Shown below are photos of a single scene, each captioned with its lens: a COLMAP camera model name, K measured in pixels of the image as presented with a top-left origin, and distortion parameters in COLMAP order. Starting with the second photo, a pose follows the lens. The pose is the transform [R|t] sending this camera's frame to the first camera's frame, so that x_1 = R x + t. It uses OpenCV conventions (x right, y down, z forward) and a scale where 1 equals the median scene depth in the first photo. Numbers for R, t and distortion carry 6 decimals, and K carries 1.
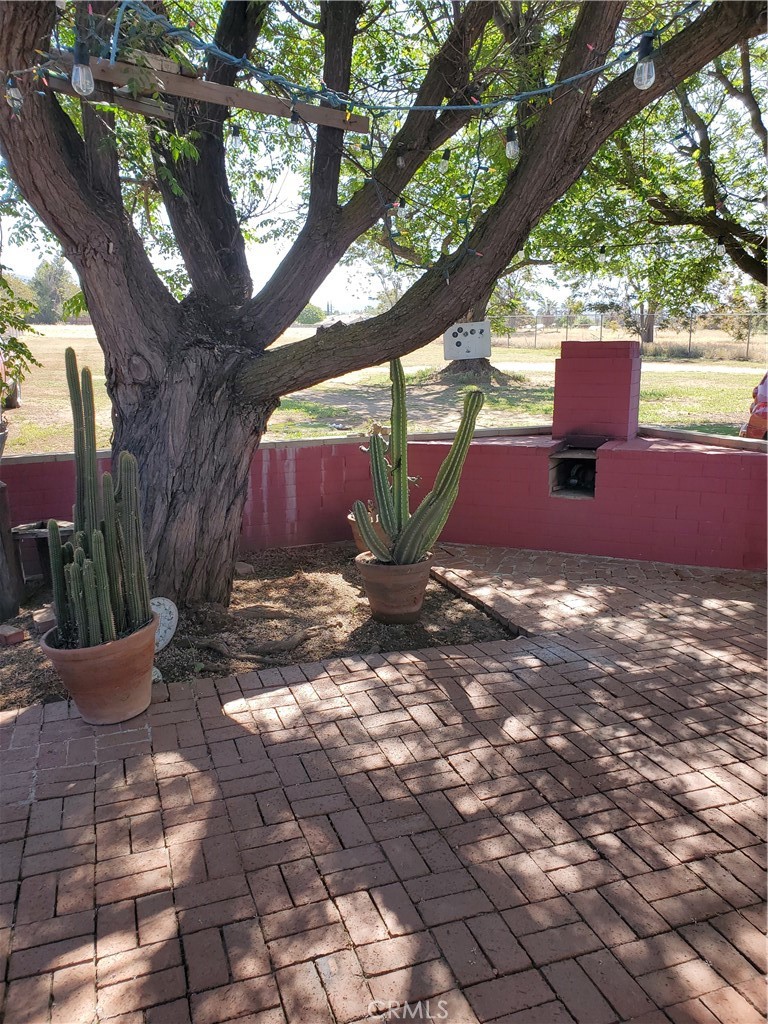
lens RADIAL K [[797.0, 0, 383.3], [0, 797.0, 506.4], [0, 0, 1]] dist [0.062988, -0.090903]
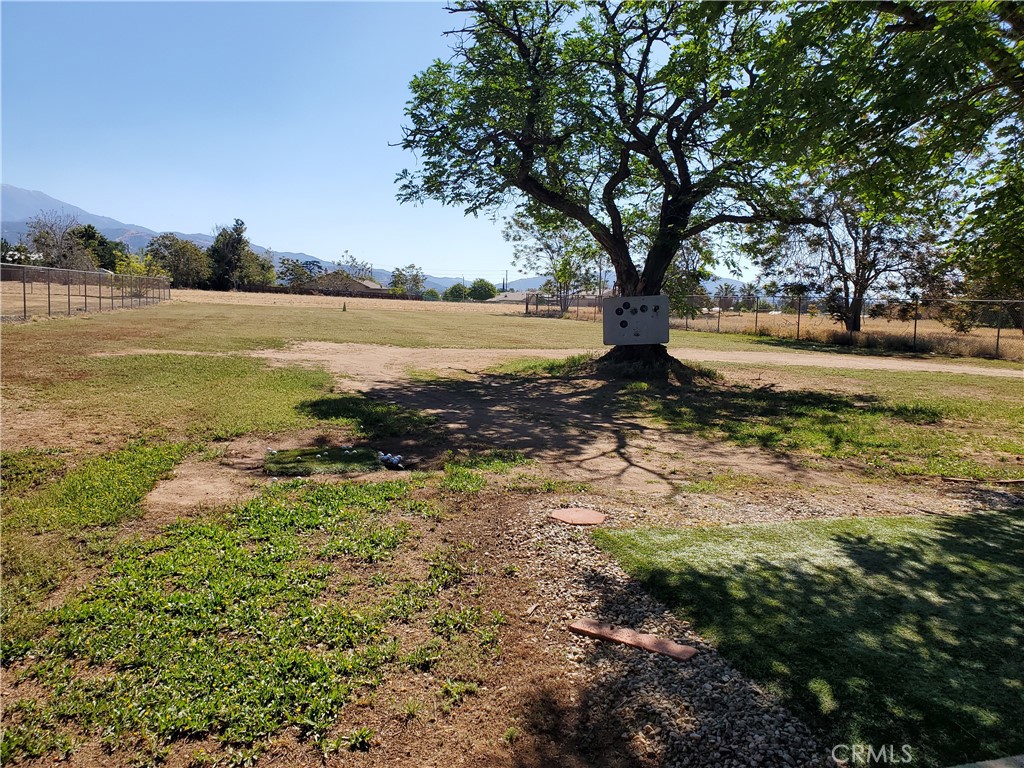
lens RADIAL K [[797.0, 0, 499.7], [0, 797.0, 388.8], [0, 0, 1]] dist [0.062988, -0.090903]
pose [[0.996799, 0.042358, -0.067809, 0.018313], [-0.049896, 0.992268, -0.113644, -0.030663], [0.062471, 0.116663, 0.991205, 0.152470]]
